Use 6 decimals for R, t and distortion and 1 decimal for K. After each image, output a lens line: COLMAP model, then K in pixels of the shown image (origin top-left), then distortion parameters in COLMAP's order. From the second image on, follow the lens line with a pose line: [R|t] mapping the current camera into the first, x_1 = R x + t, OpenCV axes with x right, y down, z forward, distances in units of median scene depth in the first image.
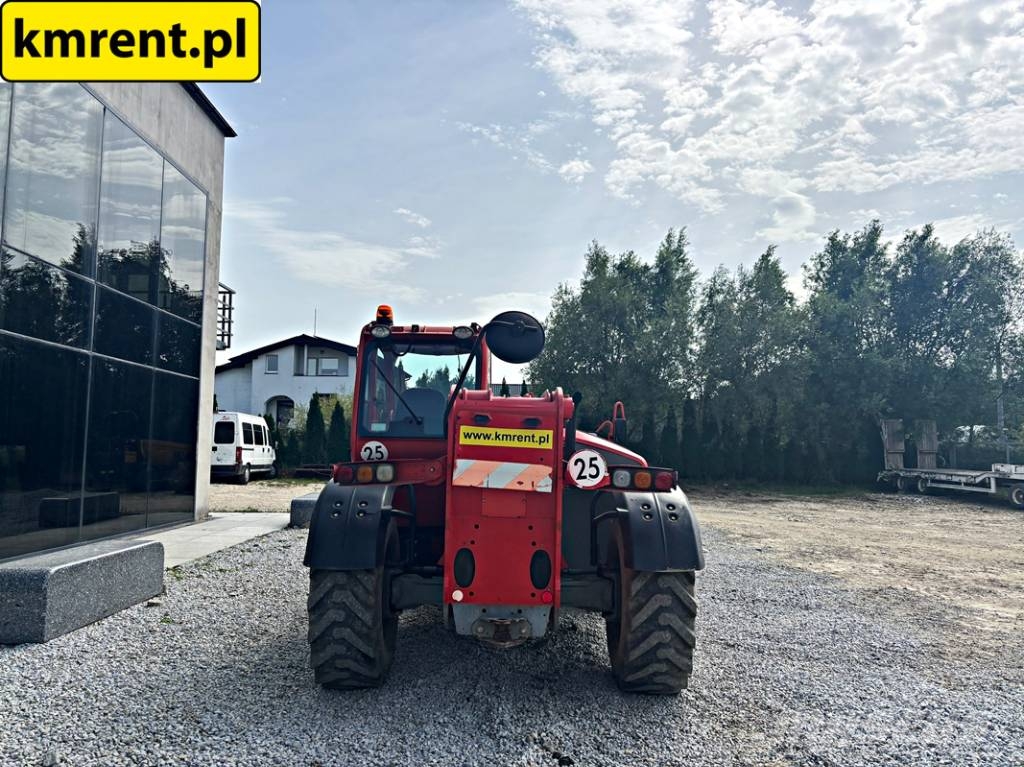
lens RADIAL K [[776.0, 0, 499.1], [0, 776.0, 380.3], [0, 0, 1]] dist [0.044596, -0.046118]
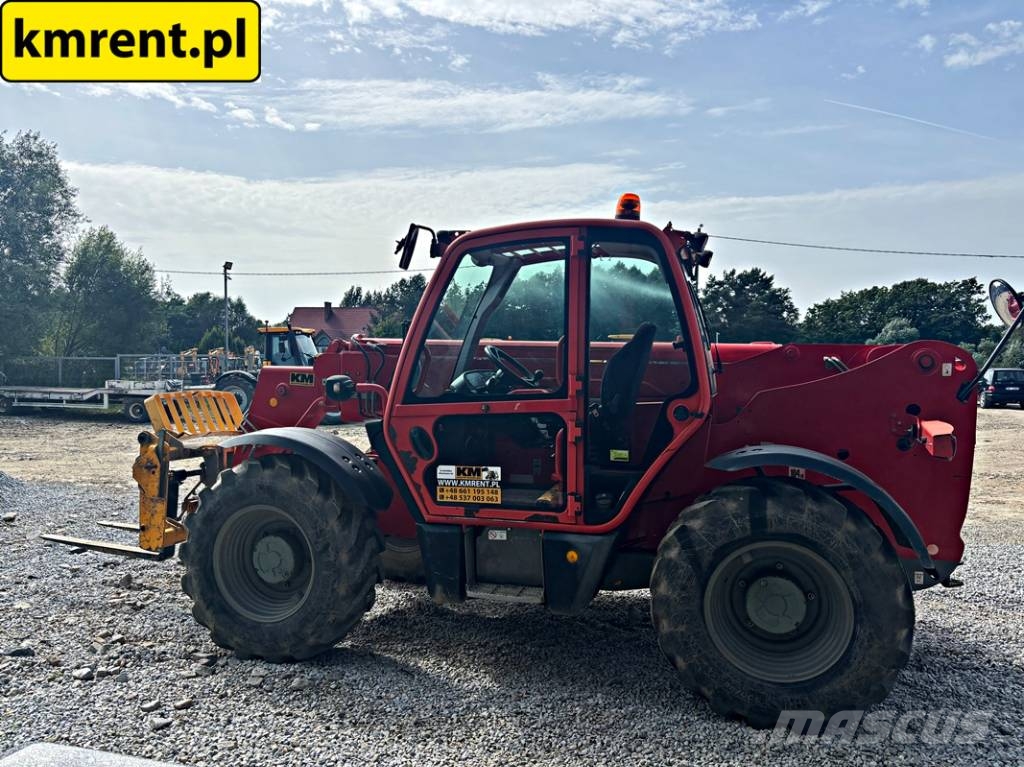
lens RADIAL K [[776.0, 0, 516.3], [0, 776.0, 356.9], [0, 0, 1]] dist [0.044596, -0.046118]
pose [[0.264170, 0.002631, 0.964472, -0.189452], [-0.087084, 0.995977, 0.021135, 0.008131], [-0.960537, -0.089573, 0.263337, 0.205916]]
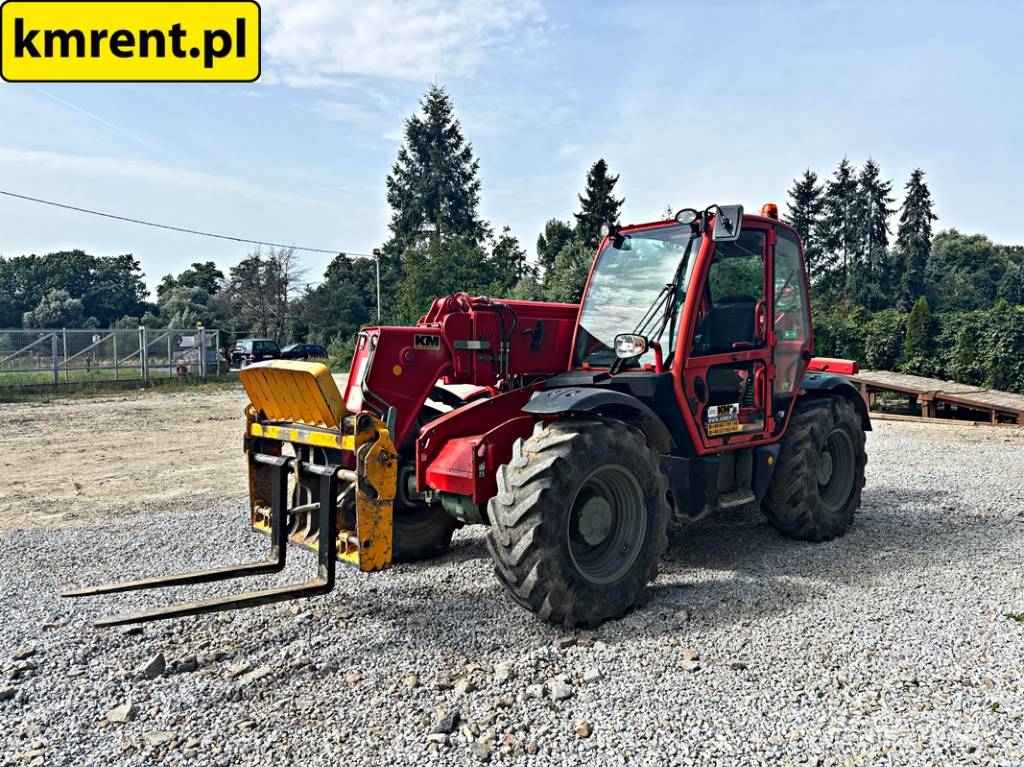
lens RADIAL K [[776.0, 0, 514.5], [0, 776.0, 377.1], [0, 0, 1]] dist [0.044596, -0.046118]
pose [[-0.684705, -0.040602, 0.727689, -0.146724], [-0.064634, 0.997896, -0.005138, 0.031872], [-0.725949, -0.050551, -0.685888, 0.429517]]
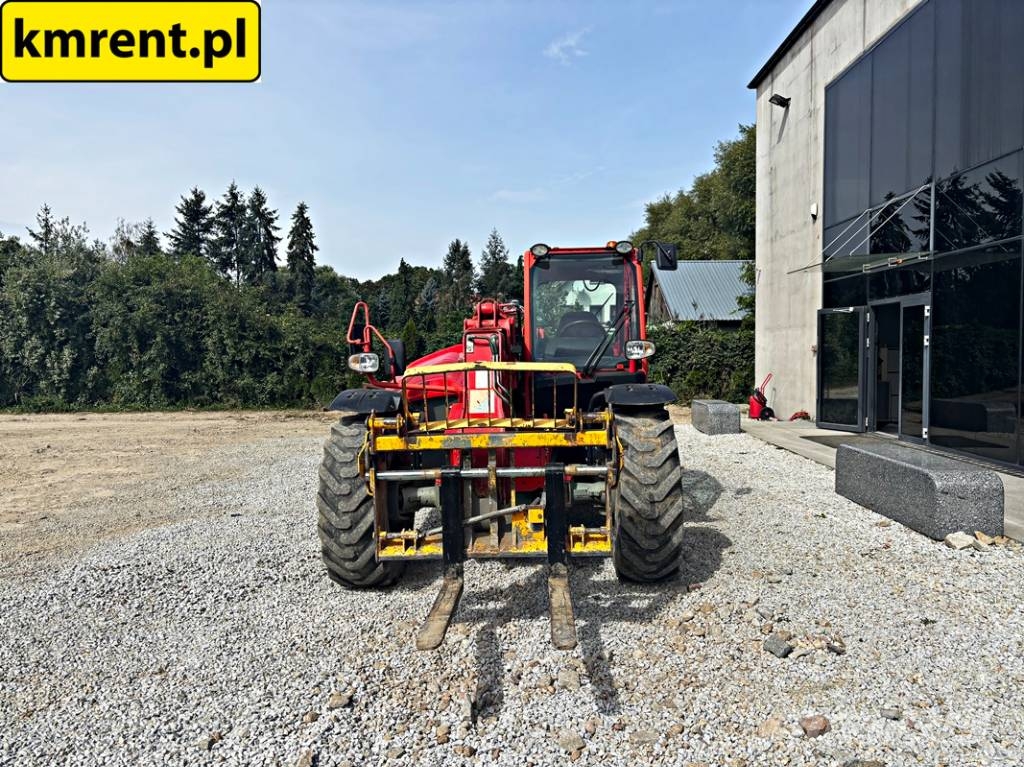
lens RADIAL K [[776.0, 0, 515.5], [0, 776.0, 378.4], [0, 0, 1]] dist [0.044596, -0.046118]
pose [[-0.999792, 0.000161, 0.020383, -0.004264], [-0.000976, 0.998441, -0.055806, 0.042490], [-0.020360, -0.055814, -0.998234, 0.506587]]
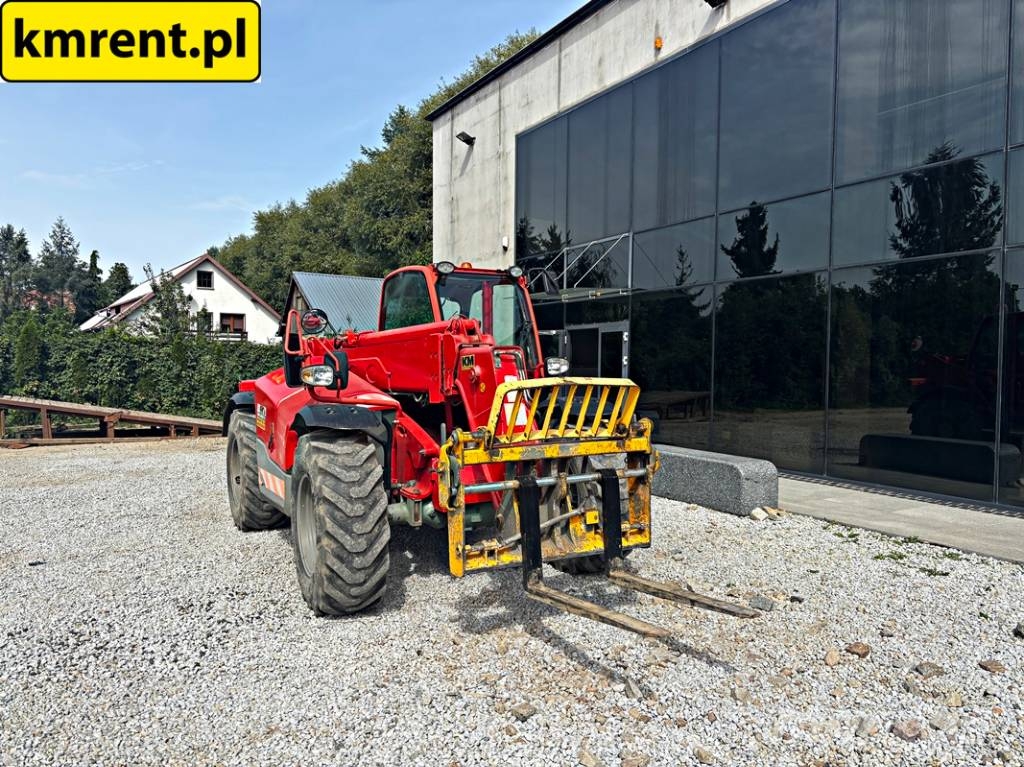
lens RADIAL K [[776.0, 0, 509.0], [0, 776.0, 383.1], [0, 0, 1]] dist [0.044596, -0.046118]
pose [[-0.873980, -0.002765, -0.485955, 0.096118], [0.029228, 0.997874, -0.058243, 0.041235], [0.485083, -0.065107, -0.872041, 0.491913]]
